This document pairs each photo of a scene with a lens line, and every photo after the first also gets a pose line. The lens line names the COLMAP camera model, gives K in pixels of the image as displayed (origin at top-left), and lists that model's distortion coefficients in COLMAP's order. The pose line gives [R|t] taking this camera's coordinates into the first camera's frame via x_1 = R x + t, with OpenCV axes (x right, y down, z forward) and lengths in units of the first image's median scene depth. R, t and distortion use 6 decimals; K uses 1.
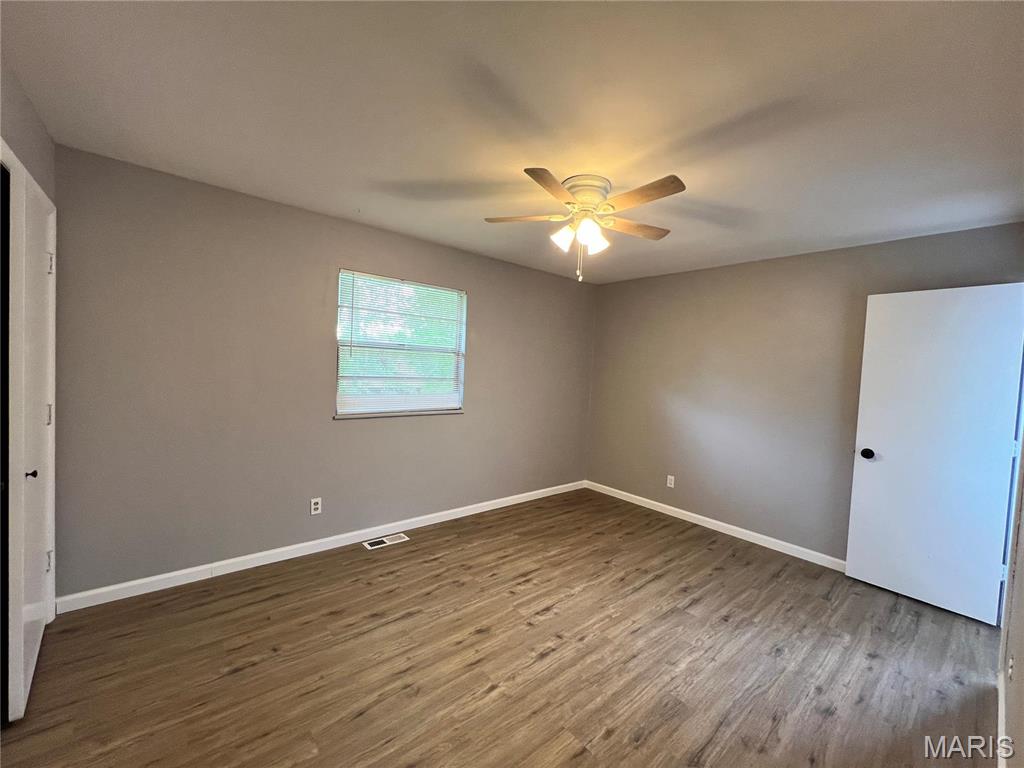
lens RADIAL K [[408.5, 0, 512.0], [0, 408.5, 384.0], [0, 0, 1]] dist [-0.001143, -0.000022]
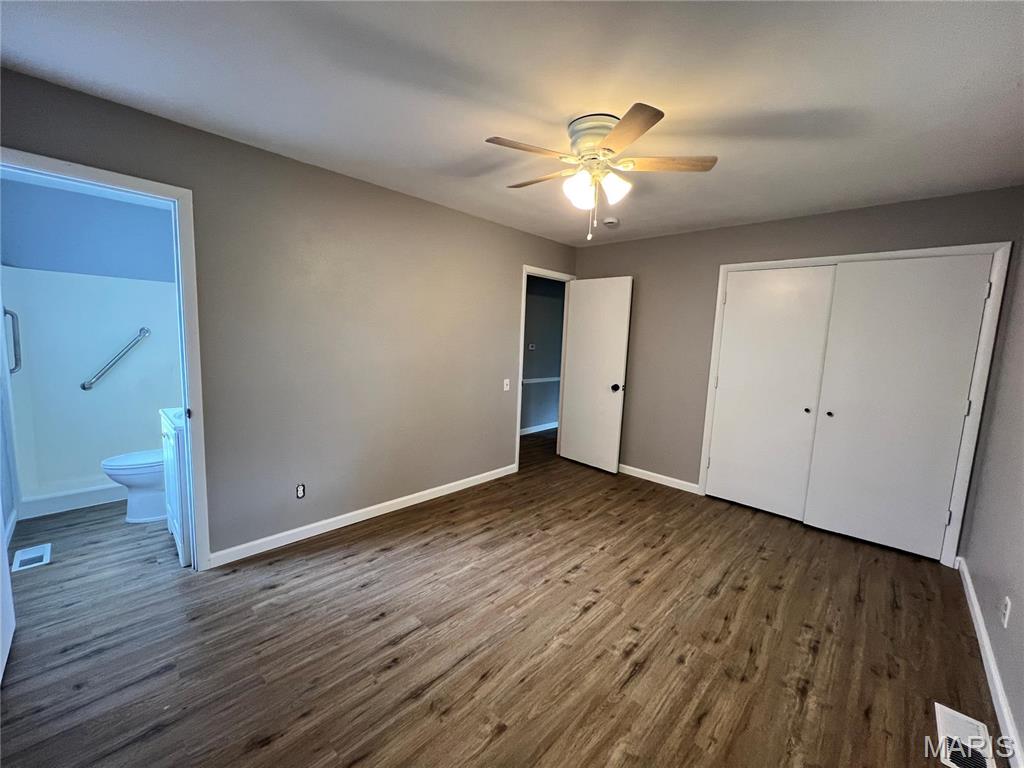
lens RADIAL K [[408.5, 0, 512.0], [0, 408.5, 384.0], [0, 0, 1]] dist [-0.001143, -0.000022]
pose [[-0.990281, -0.075359, -0.116891, 0.398127], [-0.093351, 0.983177, 0.156998, -0.060144], [0.103093, 0.166384, -0.980657, 1.825877]]
